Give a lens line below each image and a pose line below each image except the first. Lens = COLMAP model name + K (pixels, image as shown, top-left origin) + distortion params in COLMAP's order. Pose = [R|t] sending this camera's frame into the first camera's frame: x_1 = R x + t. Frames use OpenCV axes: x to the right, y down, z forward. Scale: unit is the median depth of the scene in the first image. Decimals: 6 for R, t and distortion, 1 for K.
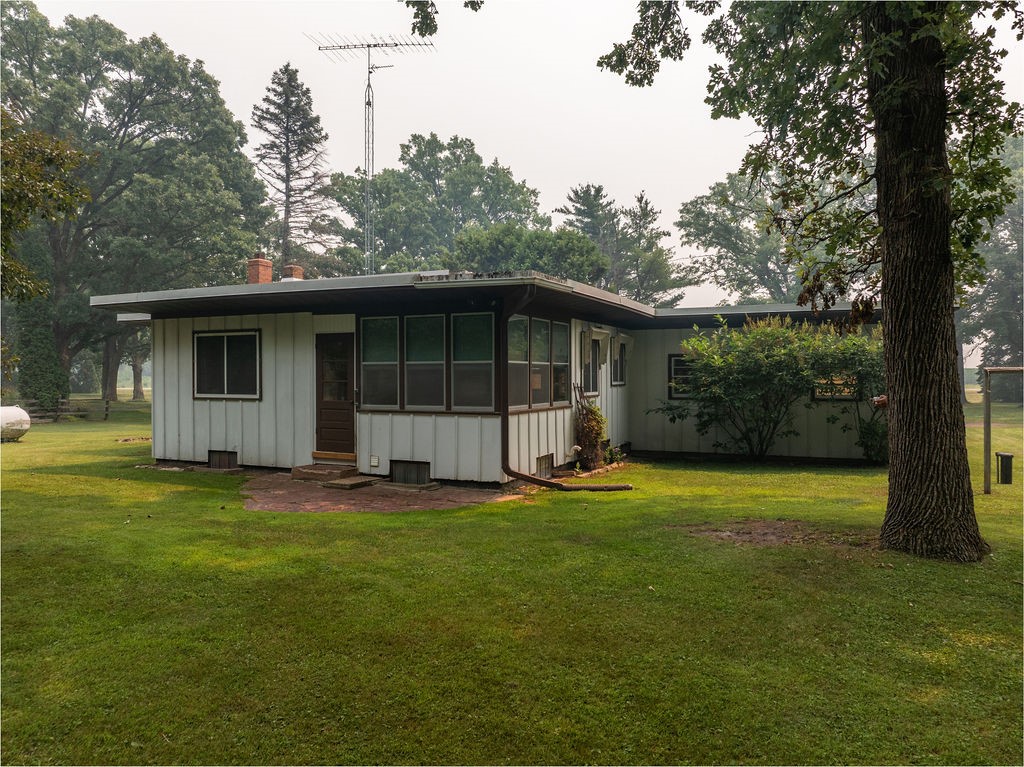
lens RADIAL K [[730.3, 0, 511.1], [0, 730.3, 380.6], [0, 0, 1]] dist [-0.011338, -0.005412]
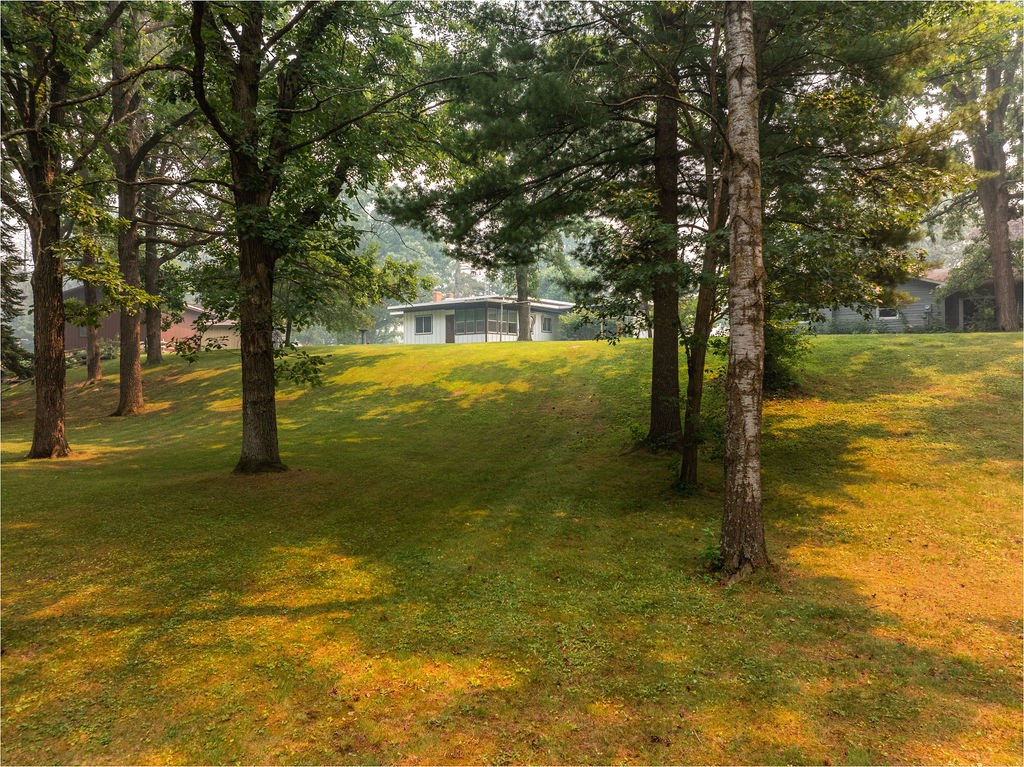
lens RADIAL K [[730.3, 0, 513.2], [0, 730.3, 384.6], [0, 0, 1]] dist [-0.011338, -0.005412]
pose [[0.966238, 0.009638, -0.257471, 0.995873], [-0.011687, 0.999911, -0.006431, 0.300602], [0.257386, 0.009223, 0.966265, -2.434989]]
